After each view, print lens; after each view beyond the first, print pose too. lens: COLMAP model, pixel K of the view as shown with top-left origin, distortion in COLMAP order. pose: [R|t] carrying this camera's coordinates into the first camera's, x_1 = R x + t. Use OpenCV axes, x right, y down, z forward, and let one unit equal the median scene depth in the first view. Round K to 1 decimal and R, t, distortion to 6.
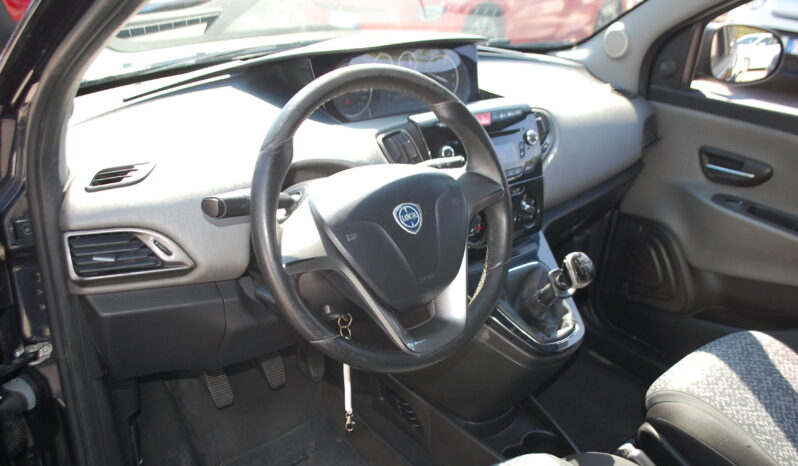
lens RADIAL K [[708.9, 0, 399.0], [0, 708.9, 233.0], [0, 0, 1]] dist [-0.004347, 0.001375]
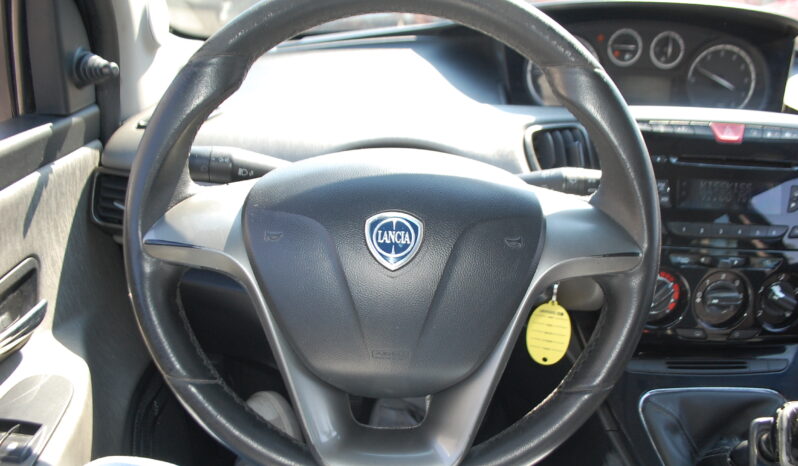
lens RADIAL K [[621.4, 0, 402.1], [0, 621.4, 254.7], [0, 0, 1]] dist [-0.055833, -0.002627]
pose [[0.806869, 0.249114, -0.535635, 0.189194], [-0.244550, 0.966248, 0.080999, -0.034119], [0.537734, 0.065634, 0.840556, 0.406704]]
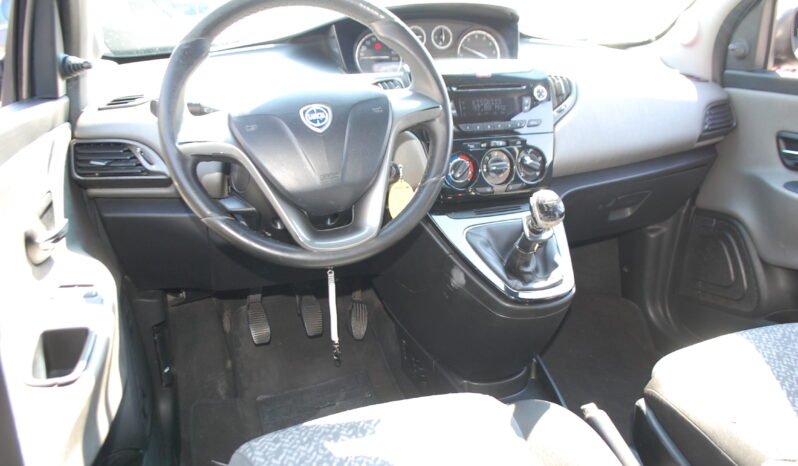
lens RADIAL K [[631.1, 0, 399.0], [0, 631.1, 233.0], [0, 0, 1]] dist [-0.038675, -0.003352]
pose [[0.947922, 0.051252, -0.314353, 0.287426], [-0.077391, 0.994453, -0.071237, 0.136729], [0.308958, 0.091855, 0.946630, 0.124910]]
